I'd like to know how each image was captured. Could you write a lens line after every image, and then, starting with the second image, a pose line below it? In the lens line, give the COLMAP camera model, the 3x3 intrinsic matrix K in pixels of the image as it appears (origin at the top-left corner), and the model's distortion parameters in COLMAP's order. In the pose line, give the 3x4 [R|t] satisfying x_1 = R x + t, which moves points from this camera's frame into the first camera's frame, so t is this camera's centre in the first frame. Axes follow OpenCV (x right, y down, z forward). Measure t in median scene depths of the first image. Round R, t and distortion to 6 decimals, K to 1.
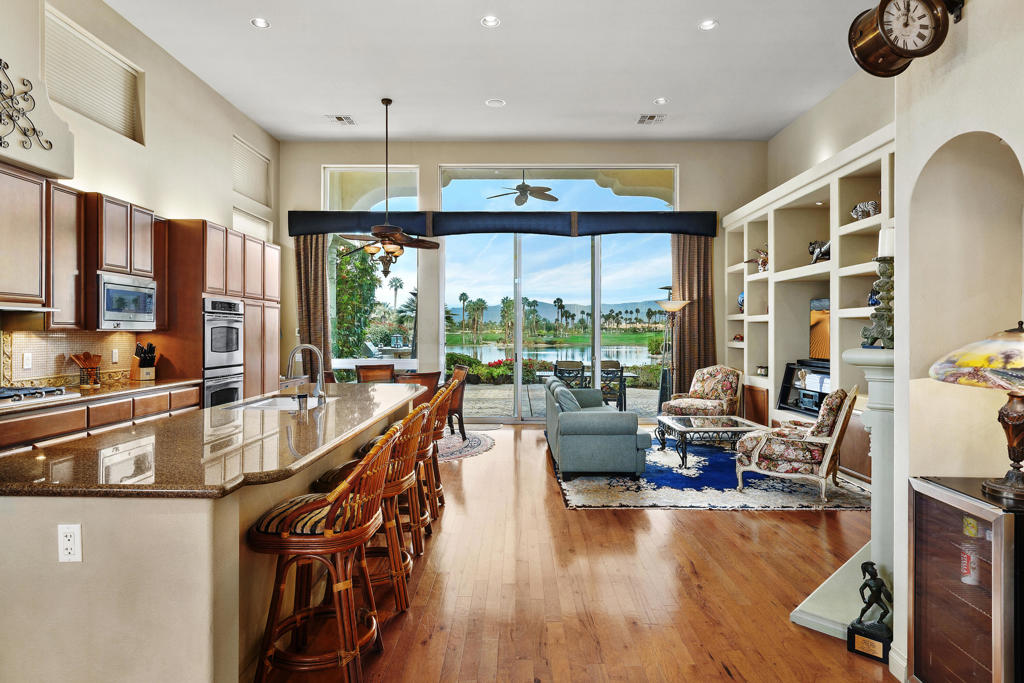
lens RADIAL K [[580.8, 0, 510.6], [0, 580.8, 336.0], [0, 0, 1]] dist [0.014388, -0.002646]
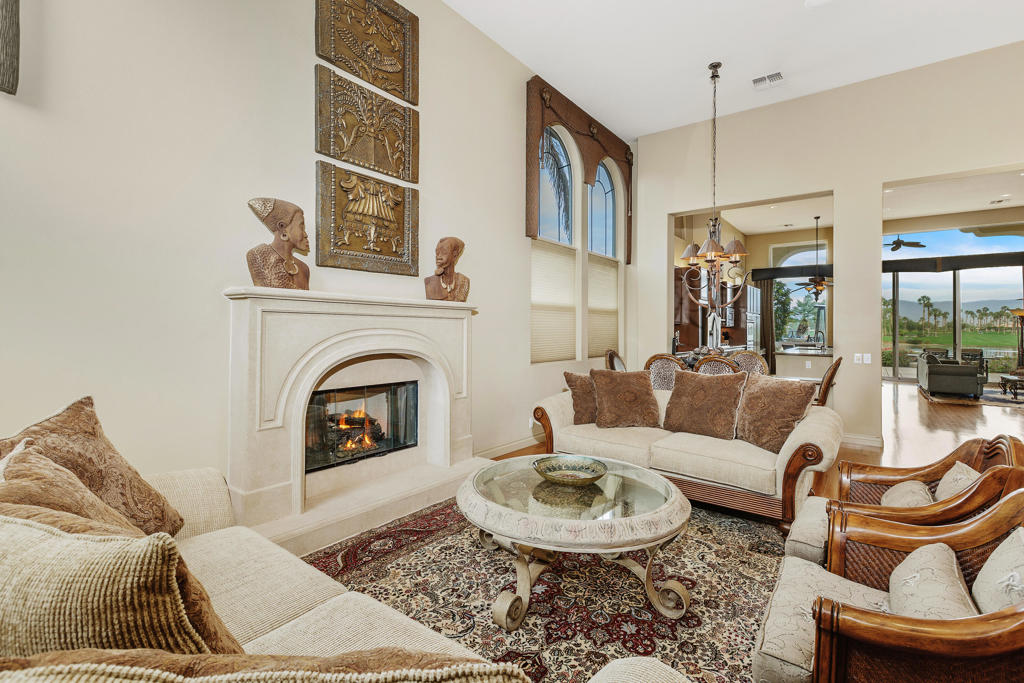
lens RADIAL K [[466.5, 0, 517.1], [0, 466.5, 323.7], [0, 0, 1]] dist [0.002556, 0.000252]
pose [[0.805518, -0.000586, -0.592571, -0.079899], [-0.011139, 0.999808, -0.016131, 0.015313], [0.592466, 0.019594, 0.805357, -0.896662]]
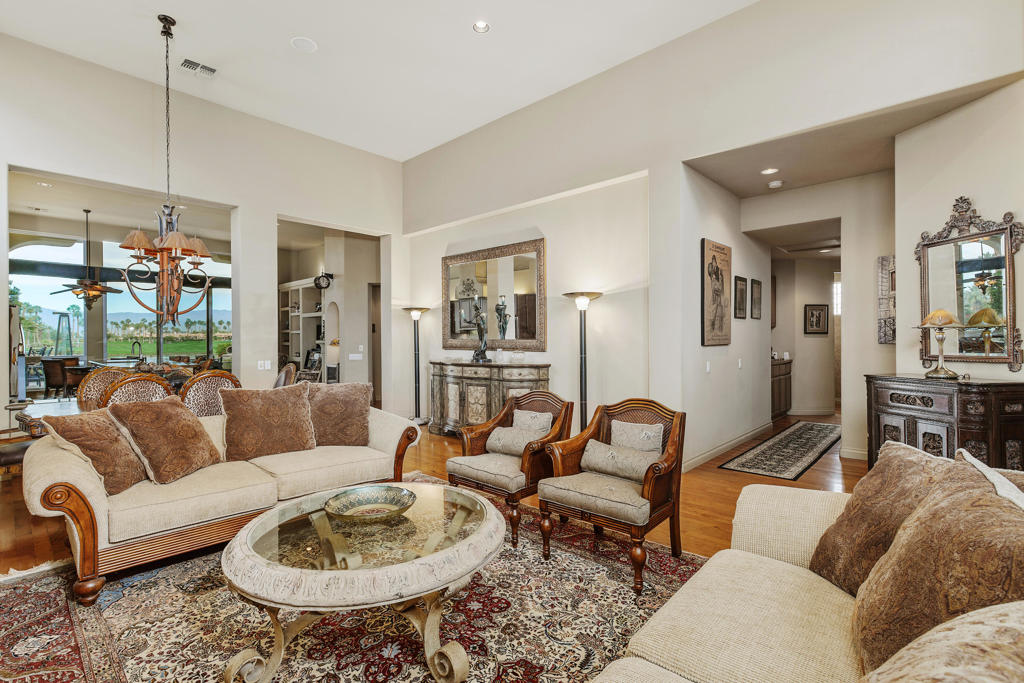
lens RADIAL K [[466.5, 0, 504.1], [0, 466.5, 342.1], [0, 0, 1]] dist [0.002556, 0.000252]
pose [[0.675784, -0.008551, 0.737050, -0.378664], [0.010719, 0.999941, 0.001772, 0.014692], [-0.737022, 0.006703, 0.675835, -0.860118]]
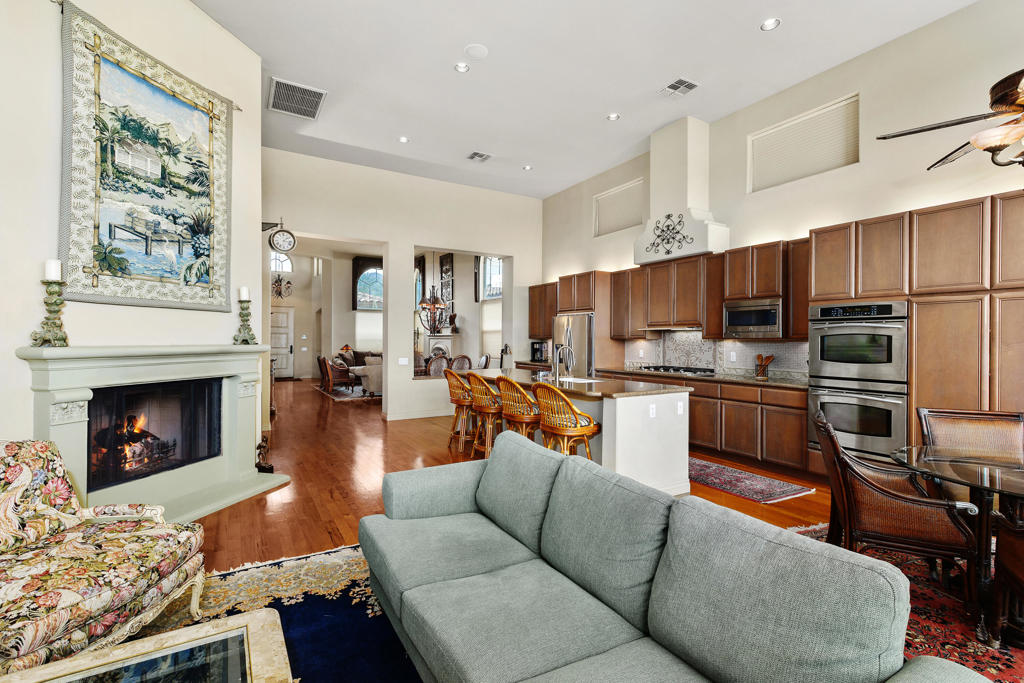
lens RADIAL K [[466.5, 0, 515.5], [0, 466.5, 338.9], [0, 0, 1]] dist [0.002556, 0.000252]
pose [[-0.850876, -0.006787, -0.525322, 0.240797], [-0.009598, 0.999950, 0.002628, -0.003964], [0.525278, 0.007279, -0.850899, 1.001240]]
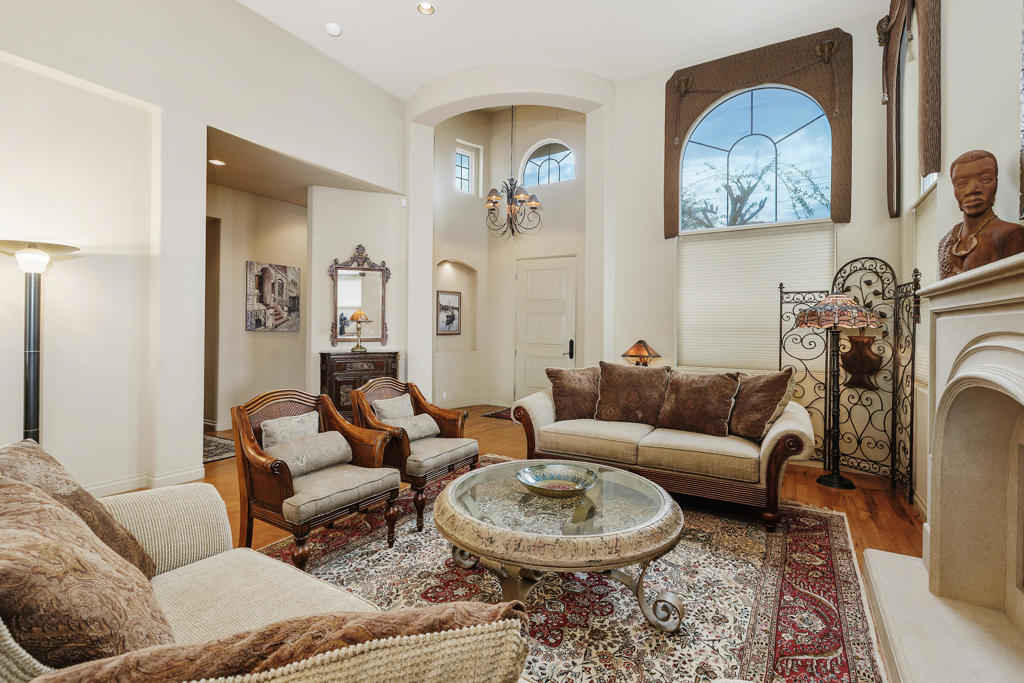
lens RADIAL K [[466.5, 0, 518.0], [0, 466.5, 331.1], [0, 0, 1]] dist [0.002556, 0.000252]
pose [[-0.866565, -0.011790, 0.498925, -0.355829], [-0.007824, 0.999919, 0.010040, 0.012615], [-0.499003, 0.004797, -0.866587, -0.366470]]
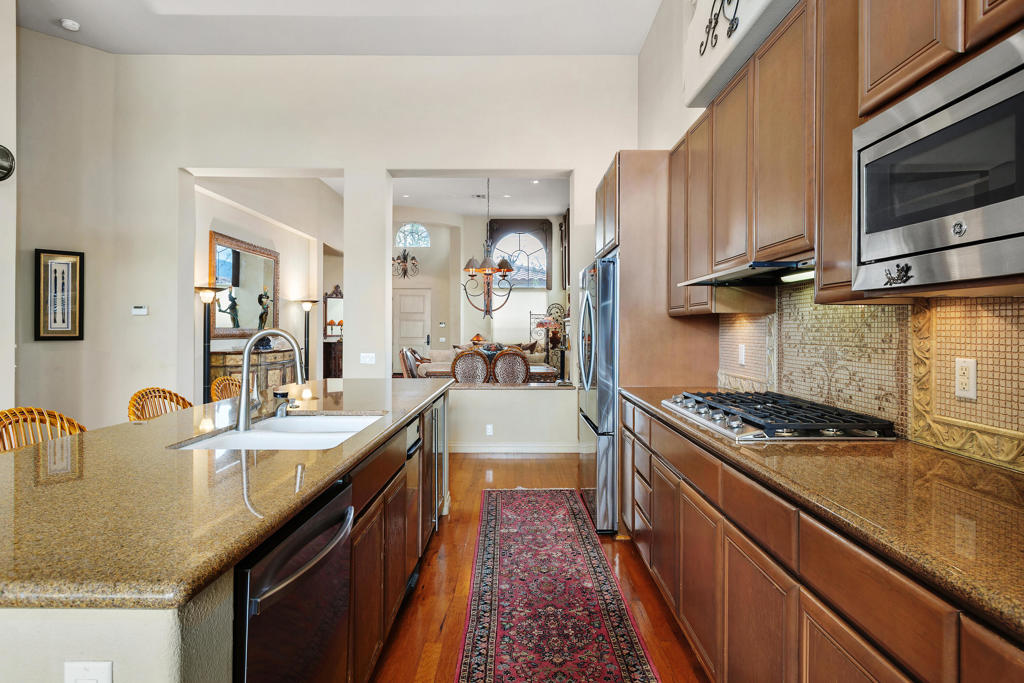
lens RADIAL K [[547.6, 0, 515.4], [0, 547.6, 333.8], [0, 0, 1]] dist [-0.000506, -0.000002]
pose [[-0.999936, -0.005379, -0.009907, -0.282784], [-0.005519, 0.999884, 0.014181, 0.005193], [0.009830, 0.014235, -0.999850, 0.745405]]
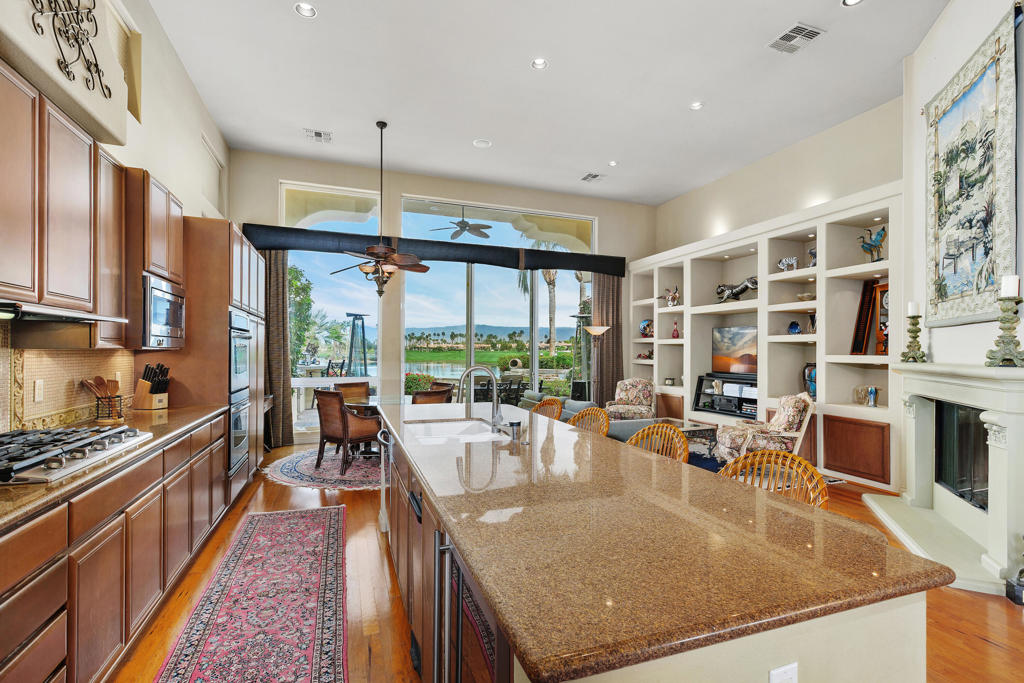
lens RADIAL K [[466.5, 0, 512.4], [0, 466.5, 353.7], [0, 0, 1]] dist [0.002556, 0.000252]
pose [[0.935081, 0.001826, 0.354428, -0.264504], [-0.001891, 0.999998, -0.000163, -0.001963], [-0.354428, -0.000517, 0.935083, 0.142270]]
